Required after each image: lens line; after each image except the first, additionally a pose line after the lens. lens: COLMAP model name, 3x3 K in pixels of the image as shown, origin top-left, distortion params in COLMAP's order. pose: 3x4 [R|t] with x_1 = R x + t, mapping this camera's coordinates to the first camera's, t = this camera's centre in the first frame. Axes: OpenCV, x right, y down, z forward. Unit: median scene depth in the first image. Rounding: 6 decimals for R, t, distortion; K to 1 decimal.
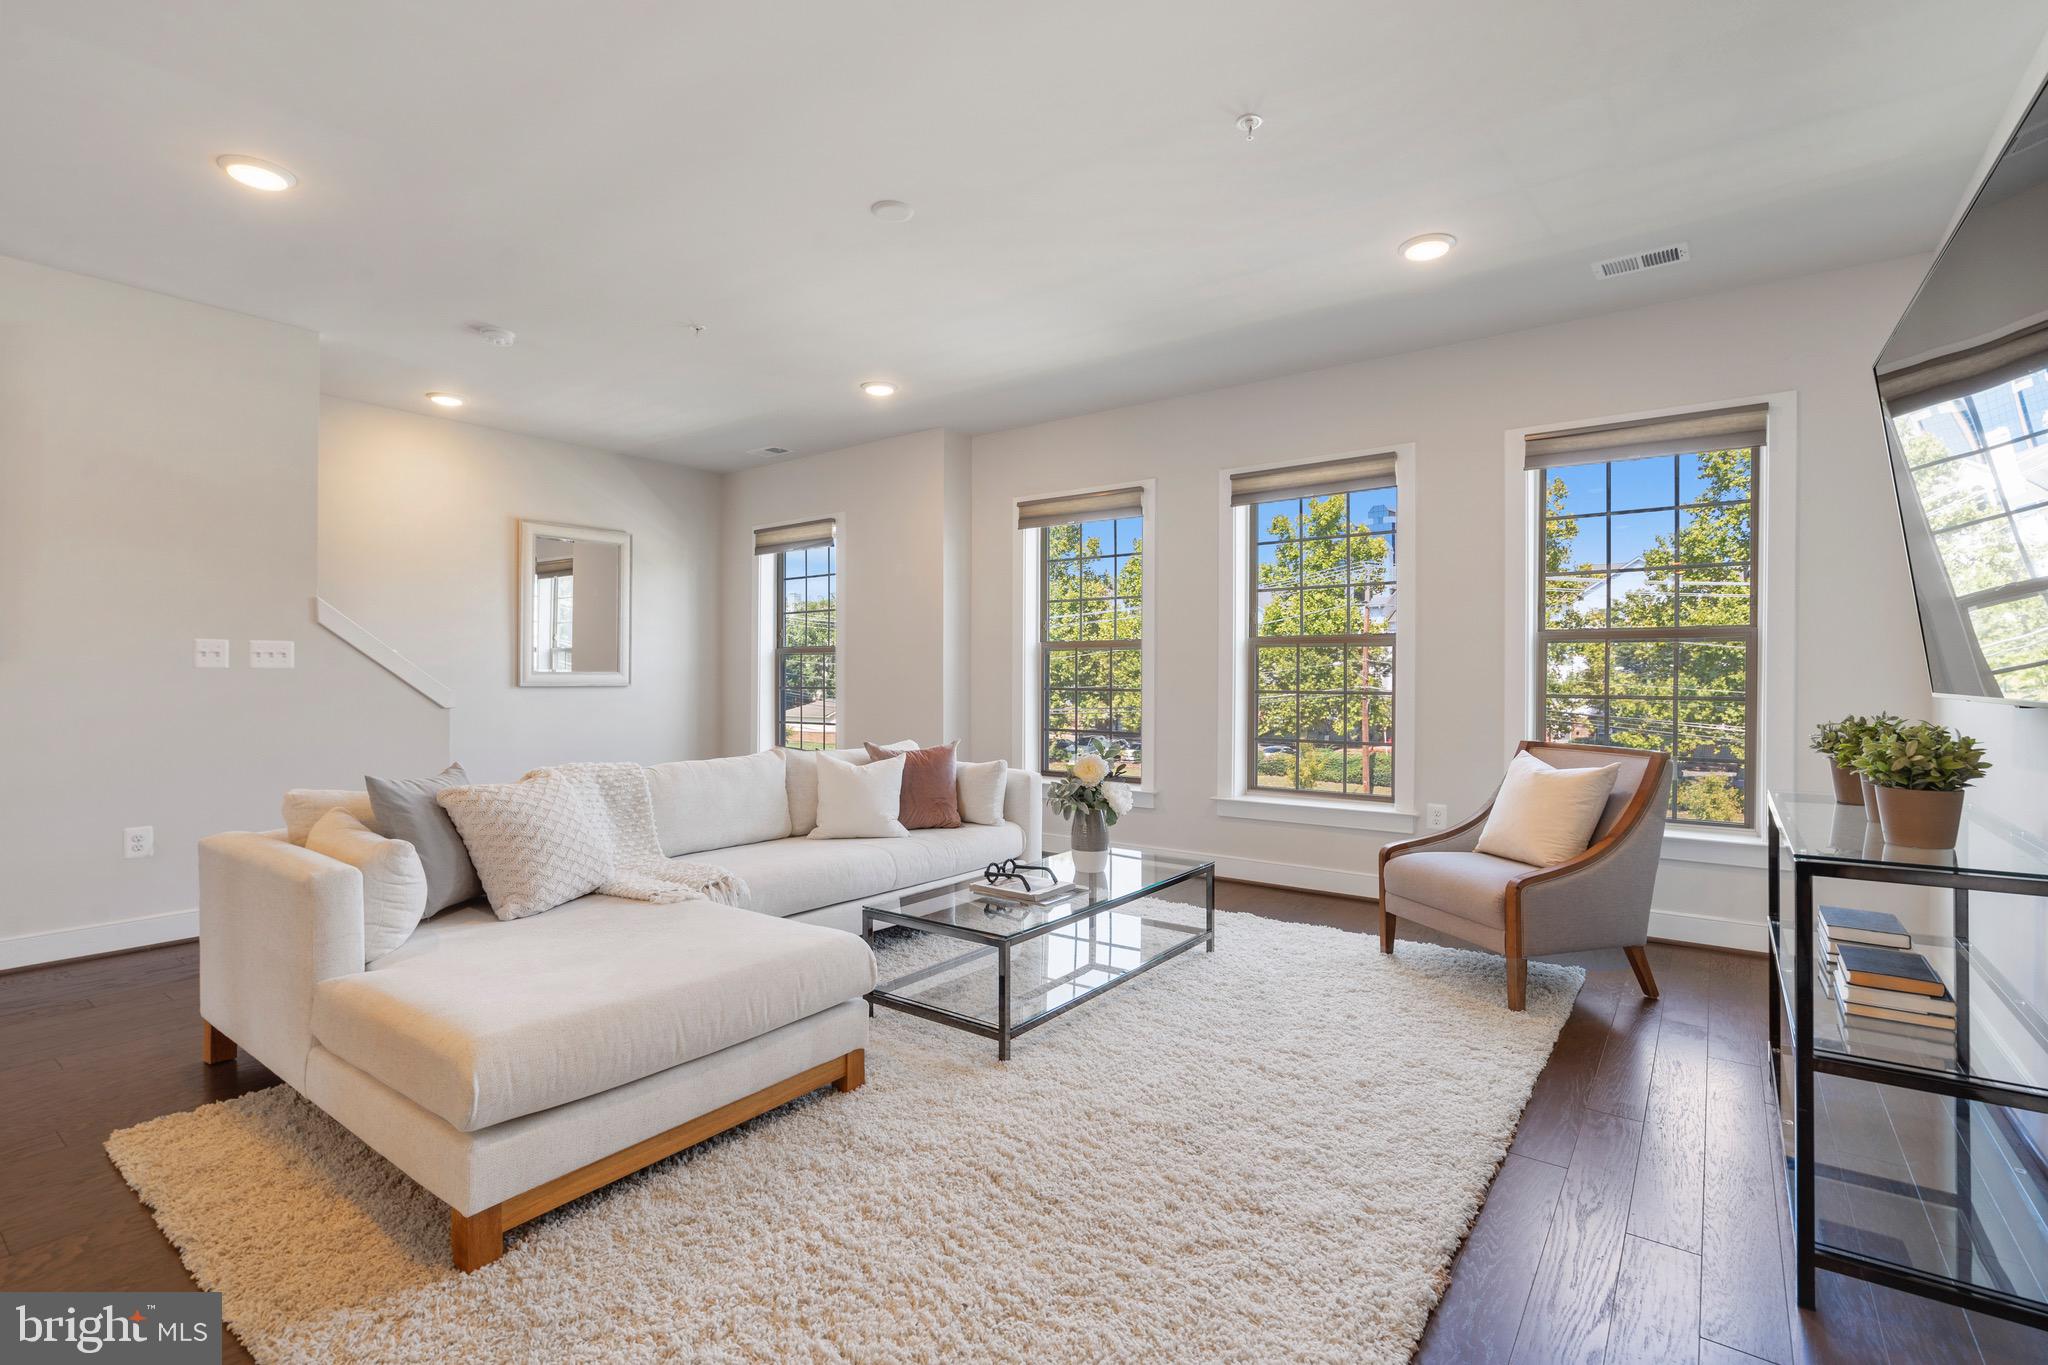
lens RADIAL K [[944.1, 0, 1024.0], [0, 944.1, 682.5], [0, 0, 1]] dist [-0.000632, 0.000128]
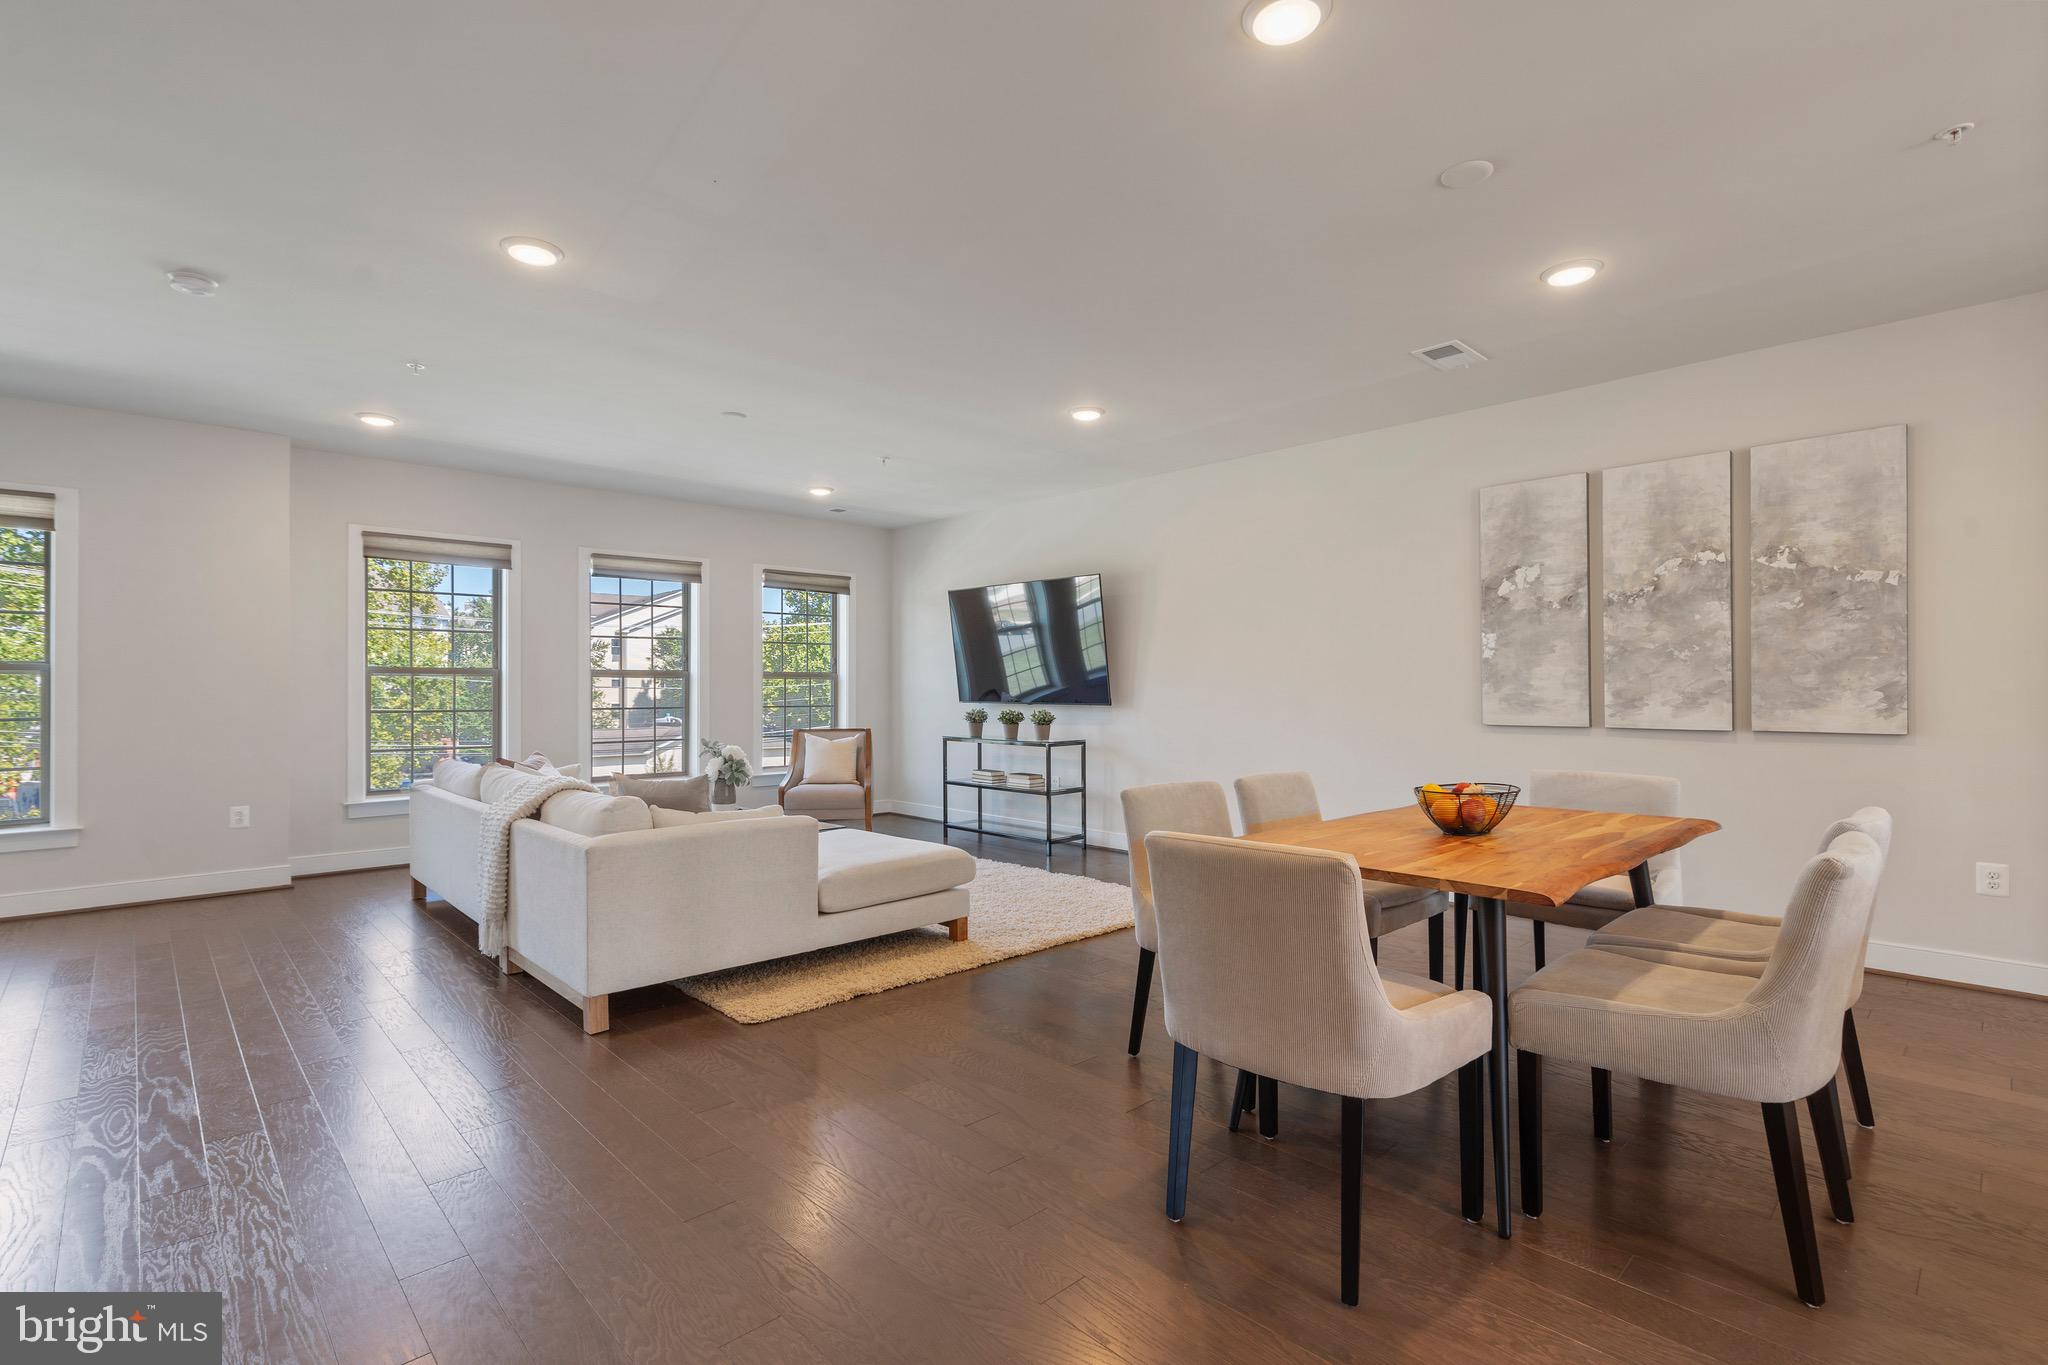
lens RADIAL K [[977.1, 0, 1007.9], [0, 977.1, 677.1], [0, 0, 1]] dist [0.013563, 0.000654]
pose [[0.188715, 0.005785, 0.982015, -0.702739], [0.013420, 0.999874, -0.008469, -0.011080], [-0.981940, 0.014777, 0.188614, 0.085598]]
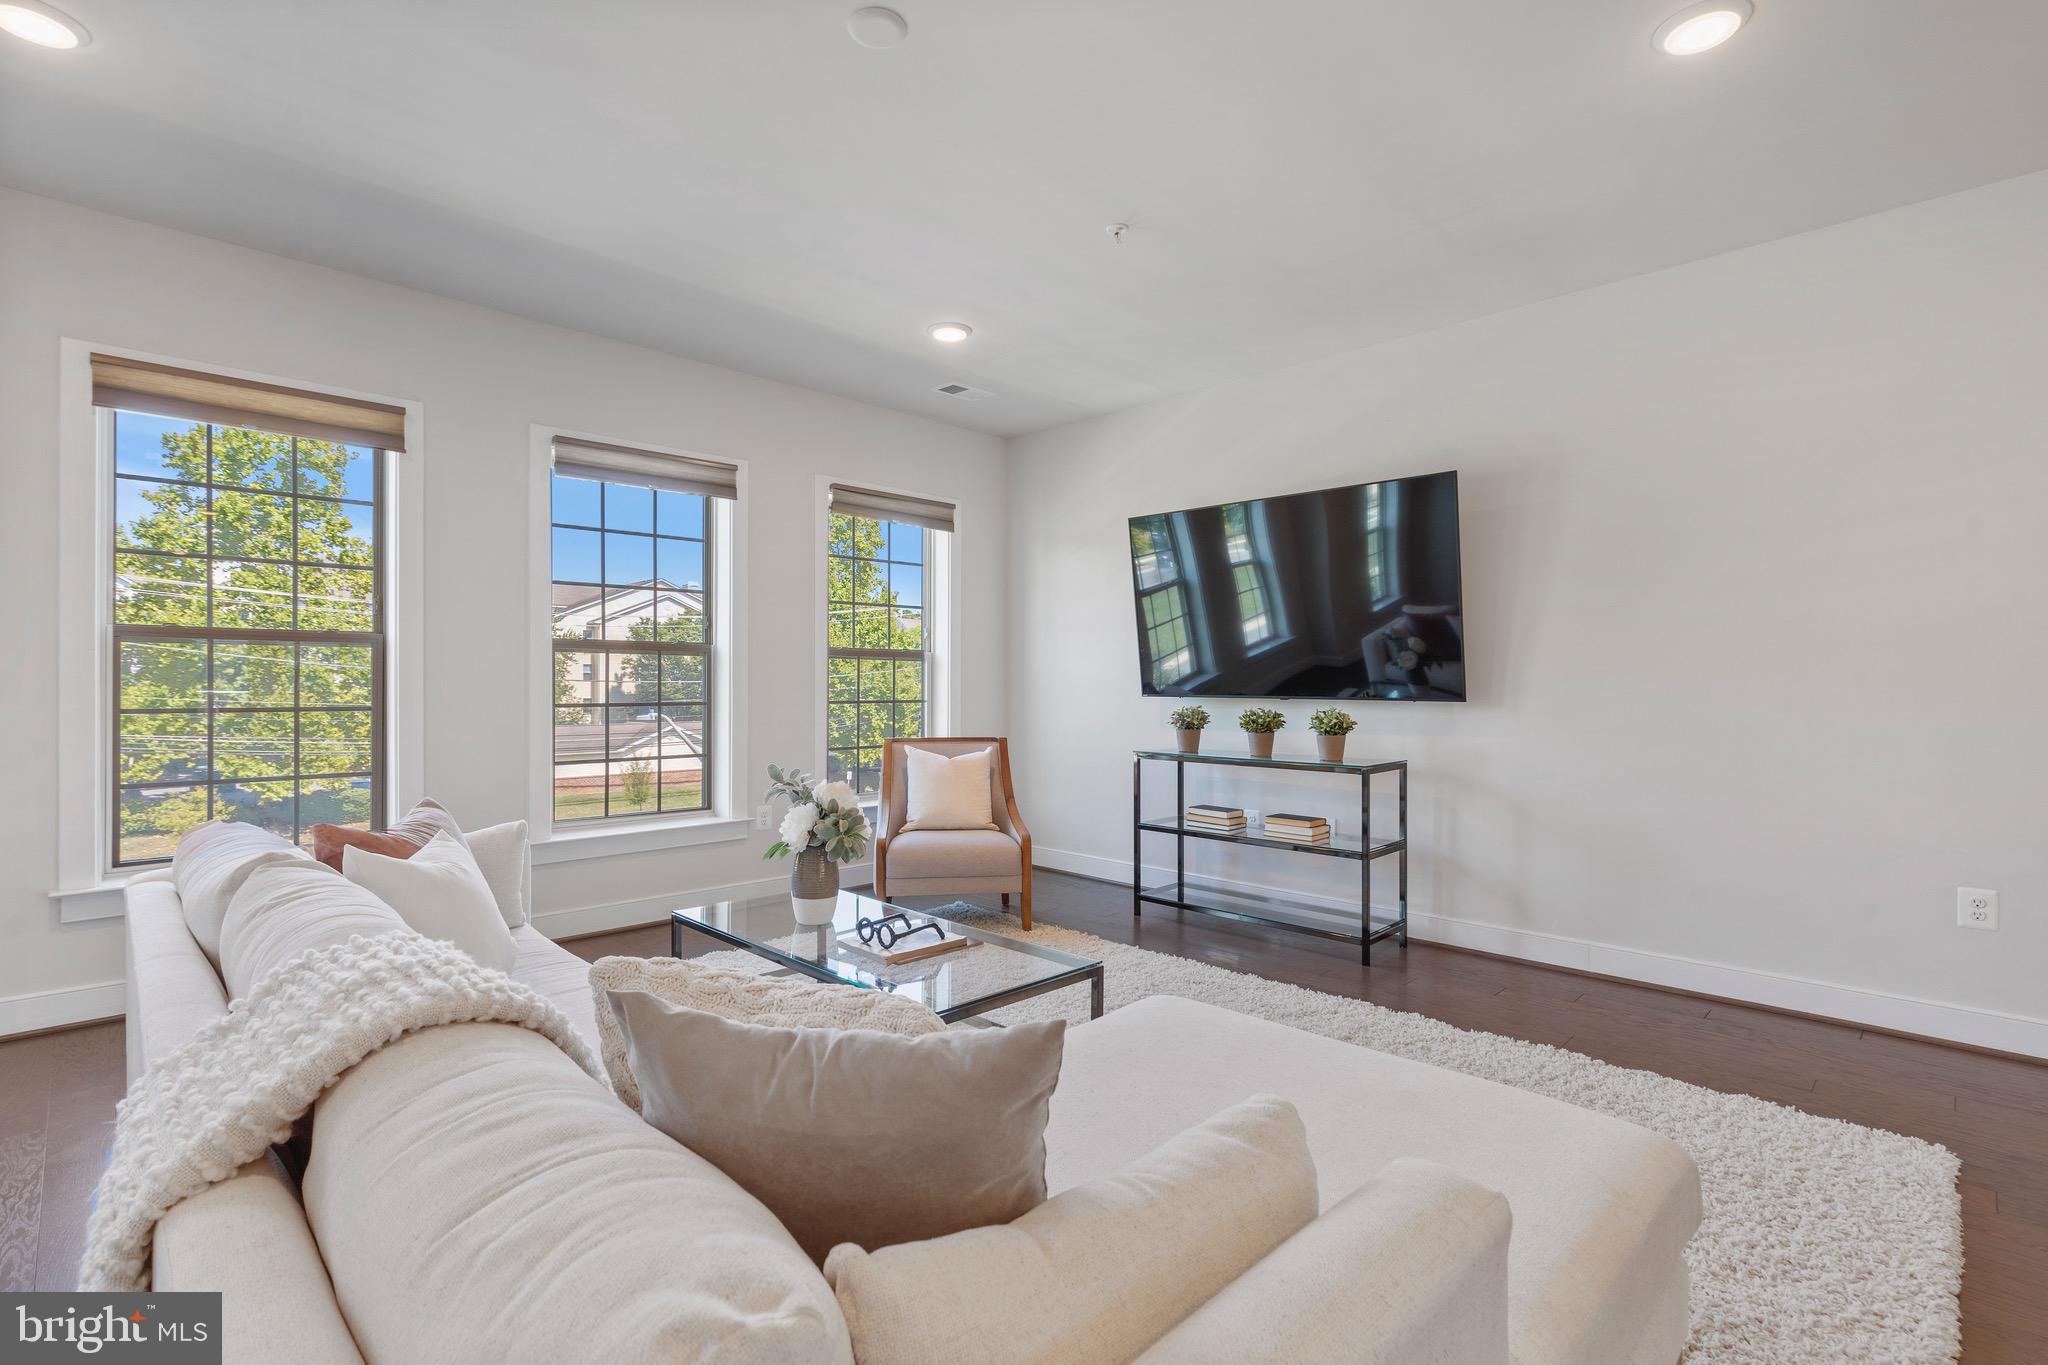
lens RADIAL K [[953.0, 0, 1005.7], [0, 953.0, 679.9], [0, 0, 1]] dist [-0.001016, 0.000302]
pose [[0.155548, -0.000707, 0.987828, -0.338291], [0.011008, 0.999939, -0.001018, -0.005011], [-0.987767, 0.011033, 0.155546, 0.324852]]
